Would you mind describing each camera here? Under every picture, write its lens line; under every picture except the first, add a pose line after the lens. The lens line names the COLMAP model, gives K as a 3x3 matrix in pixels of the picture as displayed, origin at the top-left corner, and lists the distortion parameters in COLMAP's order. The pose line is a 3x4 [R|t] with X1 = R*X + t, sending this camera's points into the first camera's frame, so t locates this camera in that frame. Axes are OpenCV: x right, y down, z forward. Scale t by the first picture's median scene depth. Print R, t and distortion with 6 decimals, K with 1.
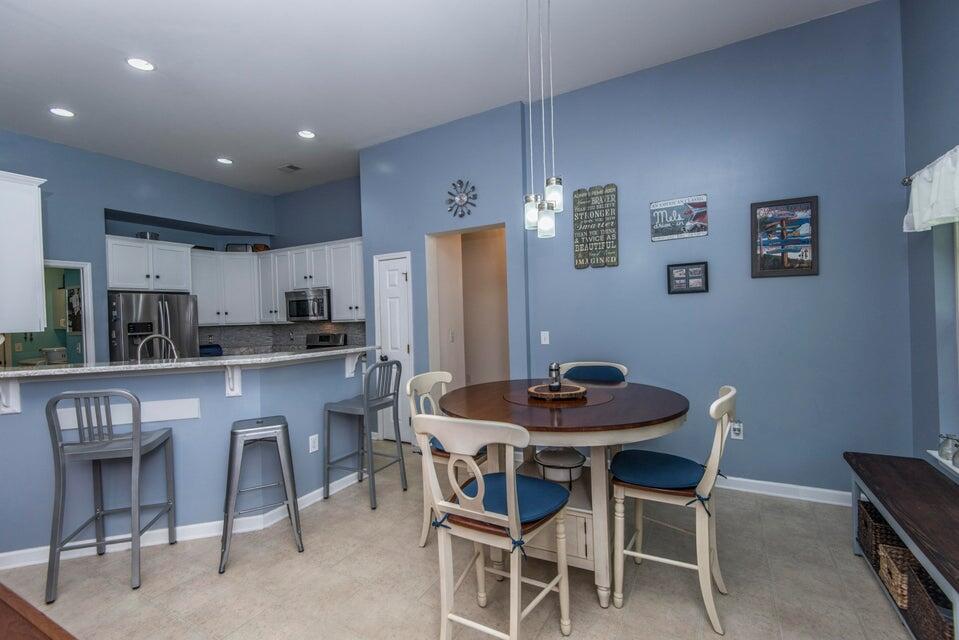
lens RADIAL K [[436.3, 0, 483.6], [0, 436.3, 317.2], [0, 0, 1]] dist [0.022599, -0.016633]
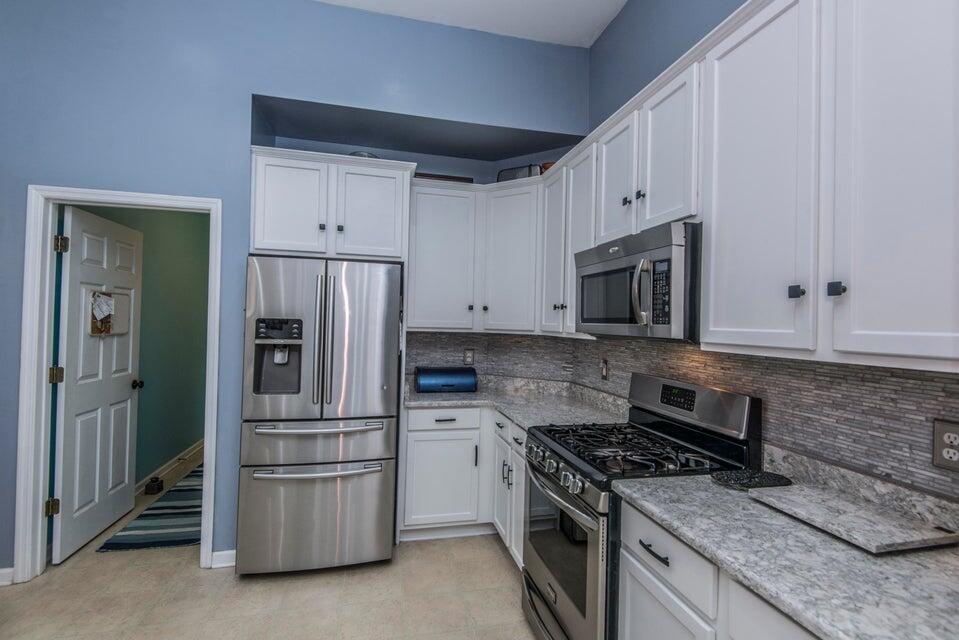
lens RADIAL K [[451.5, 0, 477.8], [0, 451.5, 317.5], [0, 0, 1]] dist [0.025824, -0.023661]
pose [[0.664401, 0.040269, -0.746290, -0.276021], [-0.048104, 0.998781, 0.011067, -0.005257], [0.745826, 0.028547, 0.665528, 0.848208]]
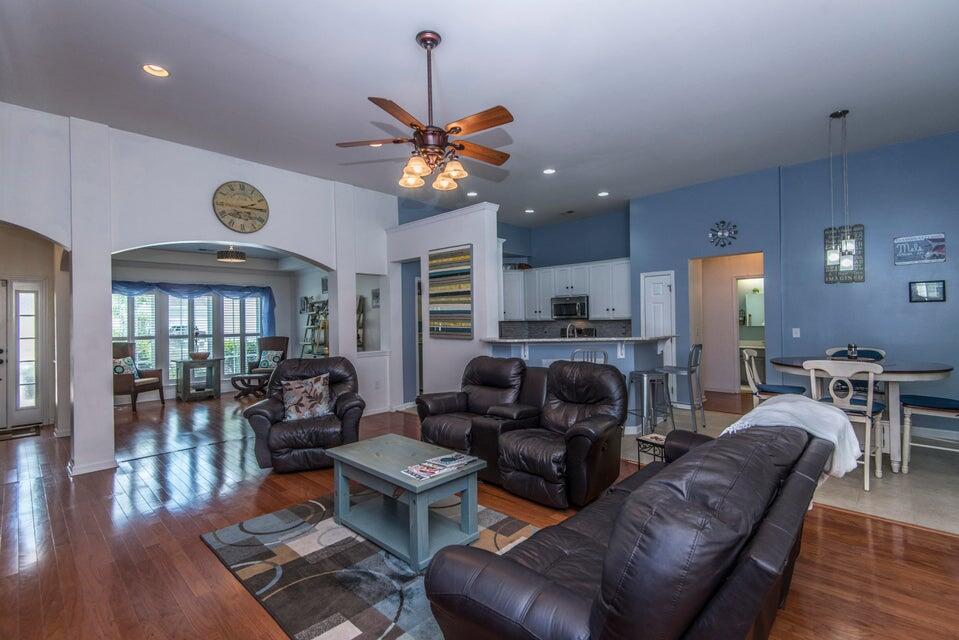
lens RADIAL K [[436.3, 0, 483.6], [0, 436.3, 317.2], [0, 0, 1]] dist [0.022599, -0.016633]
pose [[0.968285, 0.015351, -0.249375, -0.383400], [-0.016402, 0.999863, -0.002137, 0.013548], [0.249308, 0.006160, 0.968405, -0.493317]]
